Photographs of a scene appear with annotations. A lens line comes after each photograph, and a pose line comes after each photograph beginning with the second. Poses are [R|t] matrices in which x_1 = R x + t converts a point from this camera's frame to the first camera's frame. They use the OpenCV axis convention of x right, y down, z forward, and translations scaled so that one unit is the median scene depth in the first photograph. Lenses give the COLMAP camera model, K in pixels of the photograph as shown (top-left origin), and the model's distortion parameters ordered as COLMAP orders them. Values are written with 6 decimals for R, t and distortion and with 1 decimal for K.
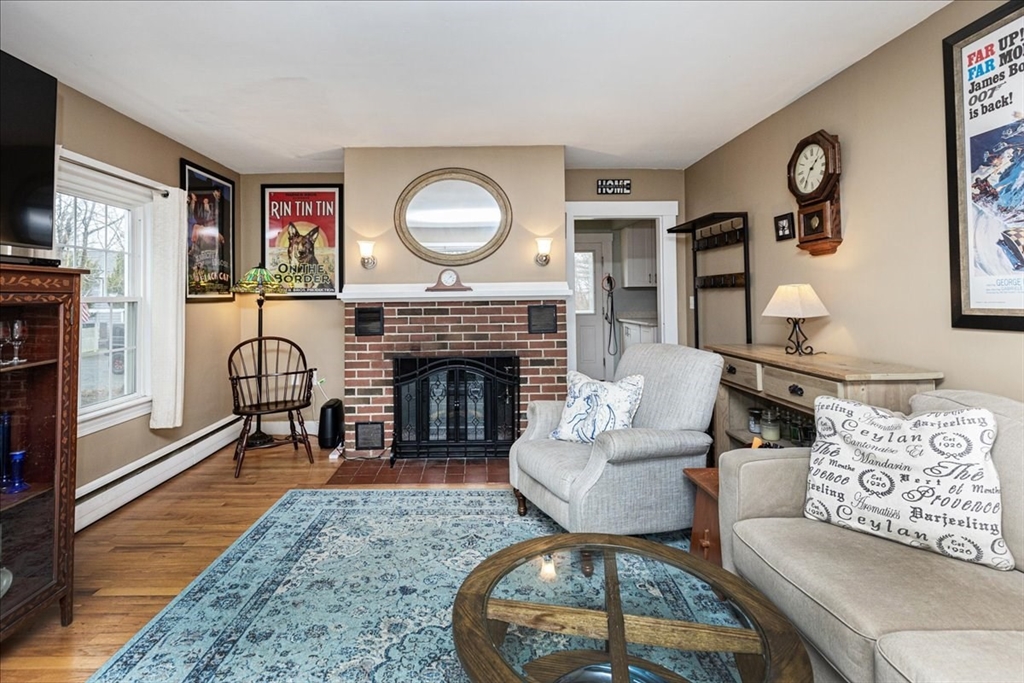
lens RADIAL K [[482.2, 0, 510.4], [0, 482.2, 286.7], [0, 0, 1]] dist [0.004297, -0.000045]
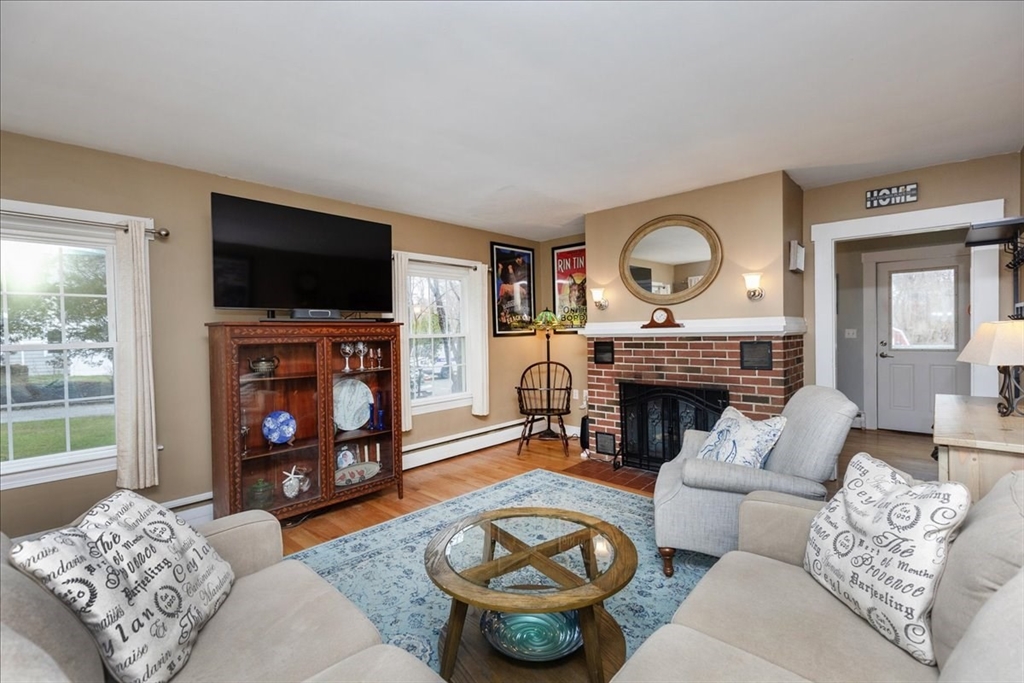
lens RADIAL K [[462.0, 0, 512.0], [0, 462.0, 341.5], [0, 0, 1]] dist [0.001073, -0.000165]
pose [[0.730228, 0.012380, -0.683092, 0.347298], [0.025083, 0.998676, 0.044914, -0.015813], [0.682743, -0.049931, 0.728950, -0.026660]]
